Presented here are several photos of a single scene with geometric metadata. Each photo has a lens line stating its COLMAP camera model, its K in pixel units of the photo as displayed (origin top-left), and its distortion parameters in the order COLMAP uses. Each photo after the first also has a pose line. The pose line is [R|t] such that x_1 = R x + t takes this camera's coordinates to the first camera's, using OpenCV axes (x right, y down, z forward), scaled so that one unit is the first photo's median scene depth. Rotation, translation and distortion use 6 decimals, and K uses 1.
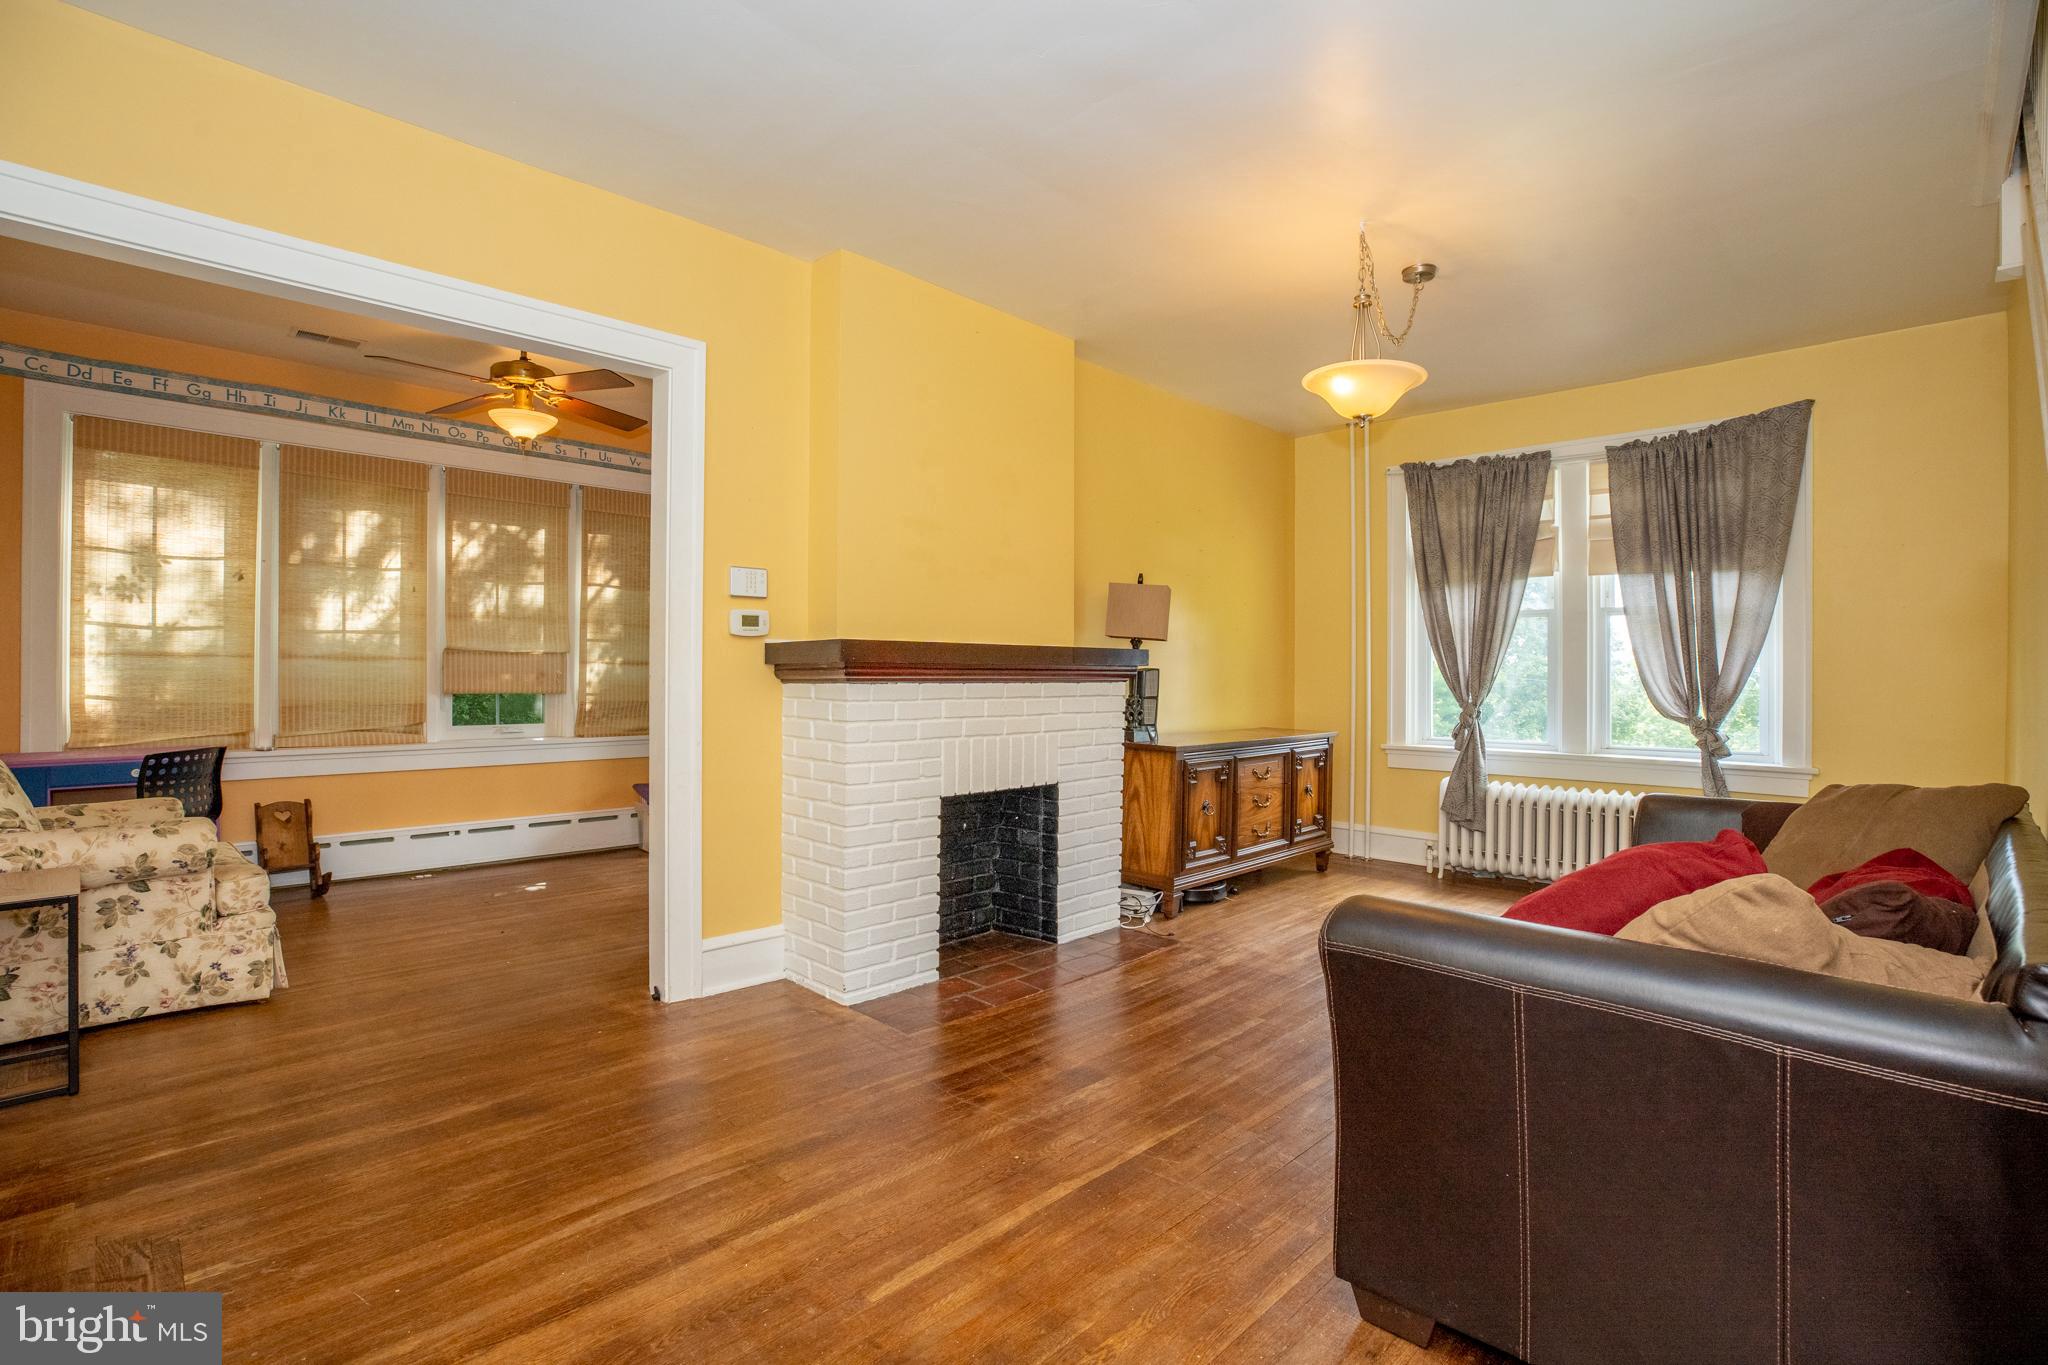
lens RADIAL K [[953.1, 0, 1018.1], [0, 953.1, 676.1], [0, 0, 1]] dist [-0.042452, 0.011119]
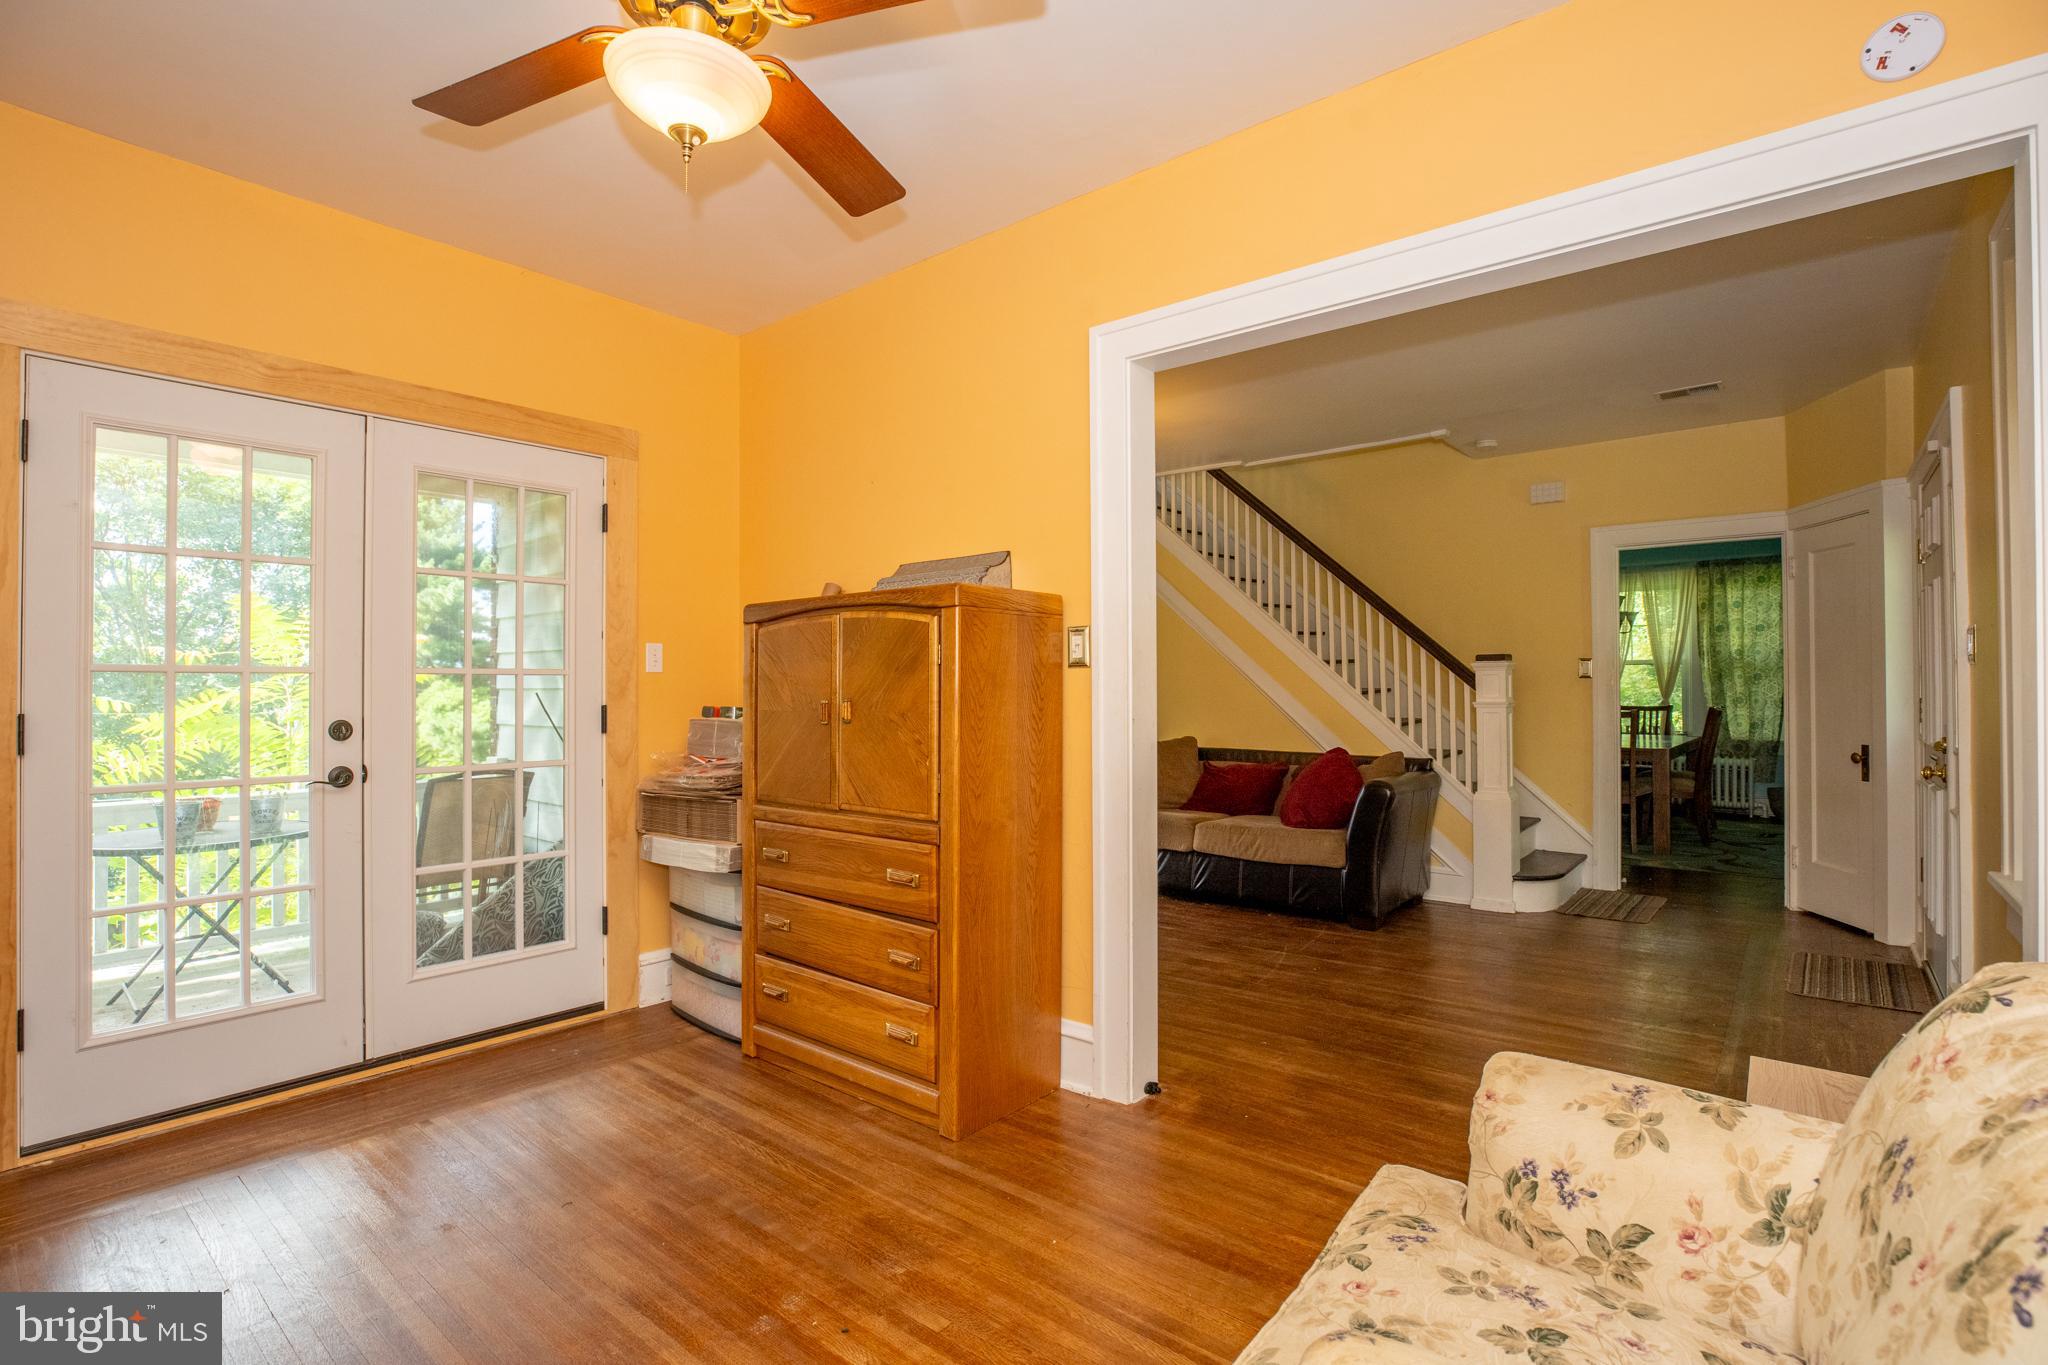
lens RADIAL K [[972.8, 0, 1017.1], [0, 972.8, 676.4], [0, 0, 1]] dist [-0.049042, 0.015077]
pose [[-0.094331, 0.007359, 0.995514, -0.916825], [0.003572, 0.999969, -0.007054, -0.023715], [-0.995534, 0.002891, -0.094355, 0.884086]]
